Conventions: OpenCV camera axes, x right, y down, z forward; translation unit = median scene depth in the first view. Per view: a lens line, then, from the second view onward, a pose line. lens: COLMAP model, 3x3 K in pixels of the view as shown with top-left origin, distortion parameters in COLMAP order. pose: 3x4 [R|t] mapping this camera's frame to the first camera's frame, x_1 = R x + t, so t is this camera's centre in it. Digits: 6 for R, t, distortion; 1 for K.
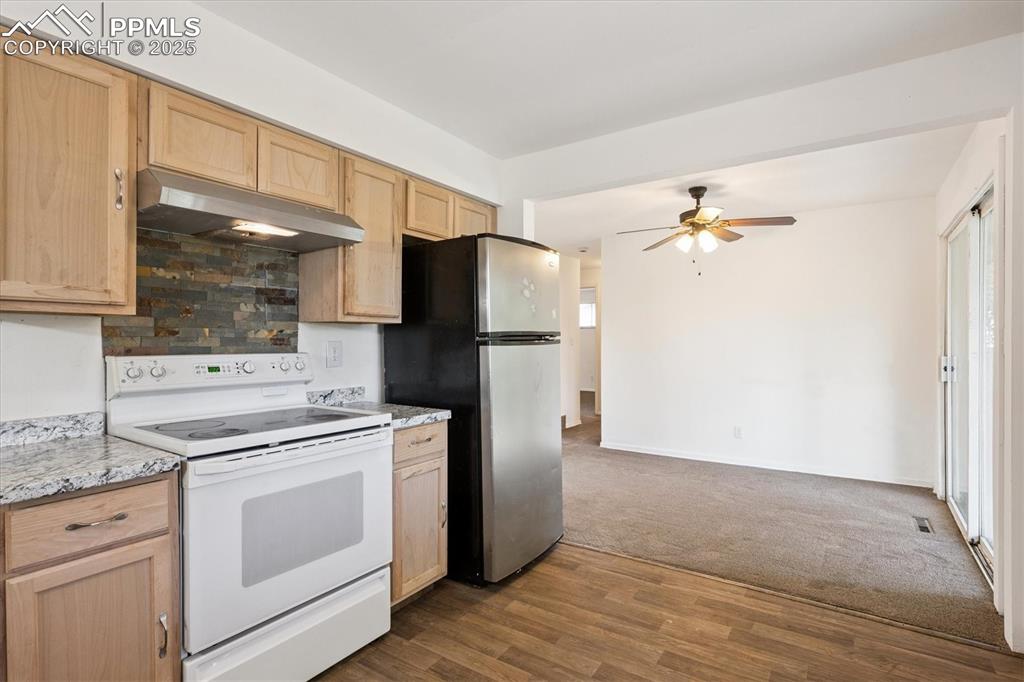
lens RADIAL K [[506.8, 0, 509.9], [0, 506.8, 341.5], [0, 0, 1]] dist [-0.001485, 0.000604]
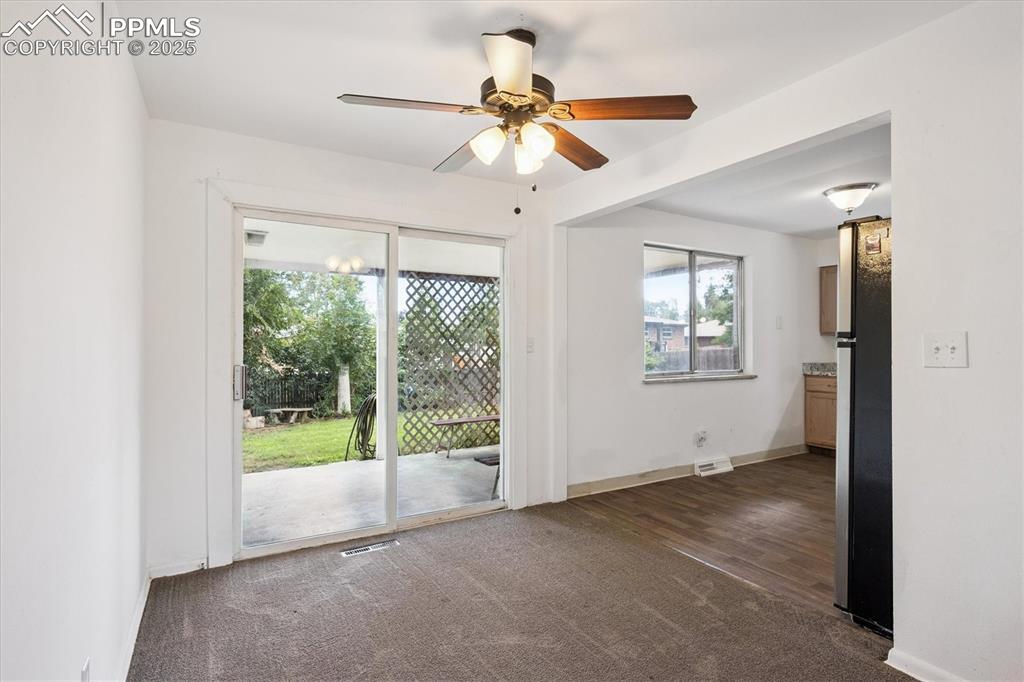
lens RADIAL K [[506.8, 0, 517.0], [0, 506.8, 339.6], [0, 0, 1]] dist [-0.001485, 0.000604]
pose [[-0.903513, 0.002857, 0.428551, 0.267076], [-0.000967, 0.999962, -0.008706, 0.001793], [-0.428559, -0.008281, -0.903476, 2.442944]]
